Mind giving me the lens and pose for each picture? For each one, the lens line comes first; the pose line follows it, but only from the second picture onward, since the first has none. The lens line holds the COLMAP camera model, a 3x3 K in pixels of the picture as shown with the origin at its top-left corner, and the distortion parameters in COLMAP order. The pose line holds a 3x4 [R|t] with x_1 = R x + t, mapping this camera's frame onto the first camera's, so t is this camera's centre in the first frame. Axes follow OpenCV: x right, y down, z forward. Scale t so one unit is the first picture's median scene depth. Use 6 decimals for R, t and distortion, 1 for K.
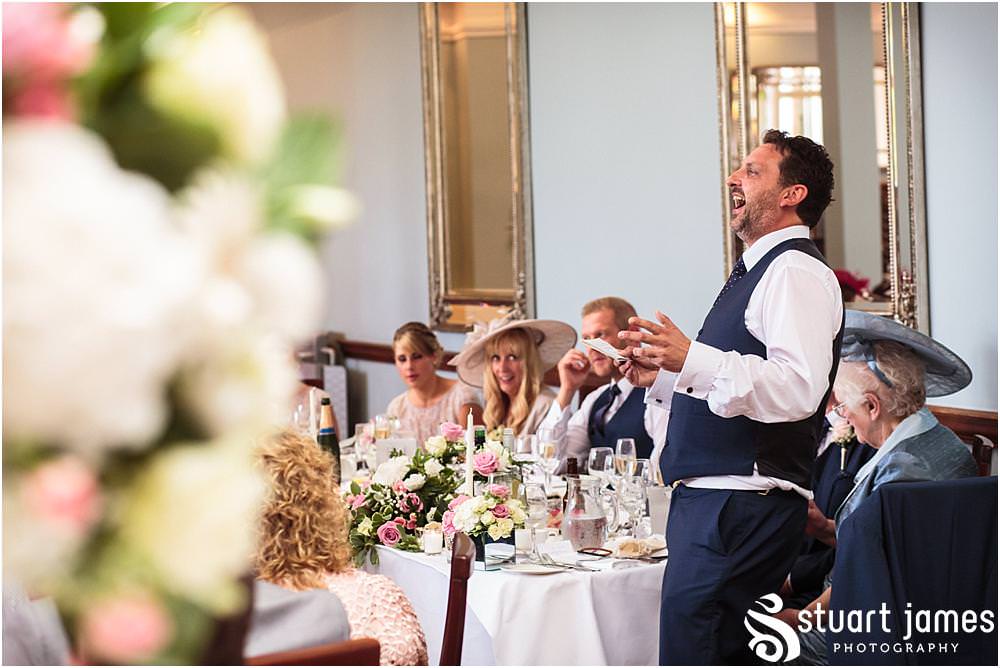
lens RADIAL K [[2416.2, 0, 499.8], [0, 2416.2, 333.2], [0, 0, 1]] dist [0.419909, 0.000000]
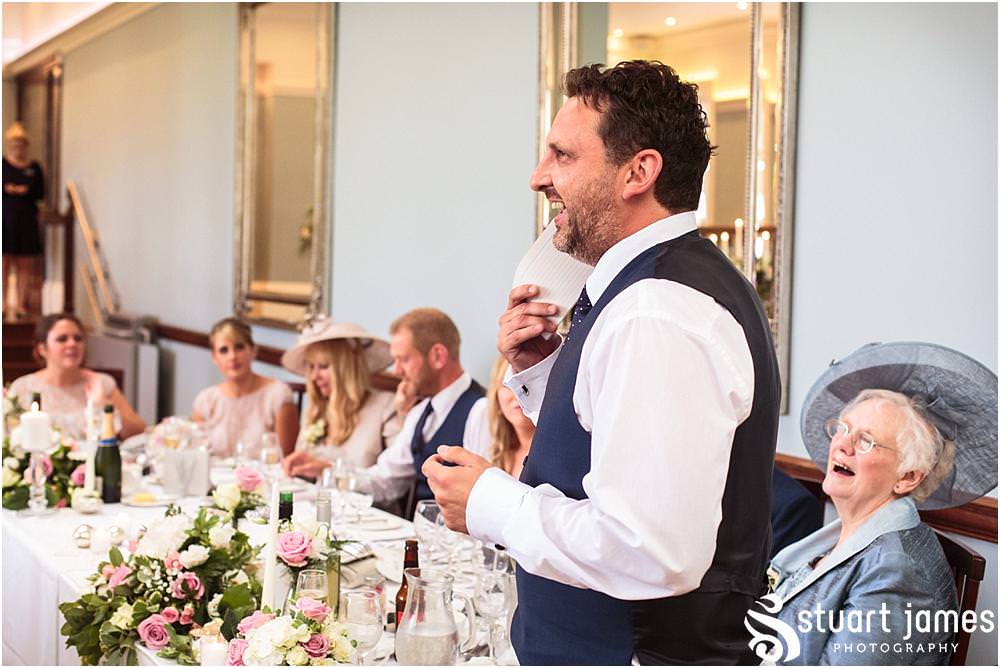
lens RADIAL K [[1493.7, 0, 496.7], [0, 1493.7, 330.1], [0, 0, 1]] dist [-0.010496, 0.000000]
pose [[0.988008, 0.054059, 0.144629, -0.013380], [-0.055645, 0.998426, 0.006942, -0.016786], [-0.144026, -0.014906, 0.989462, 0.530656]]
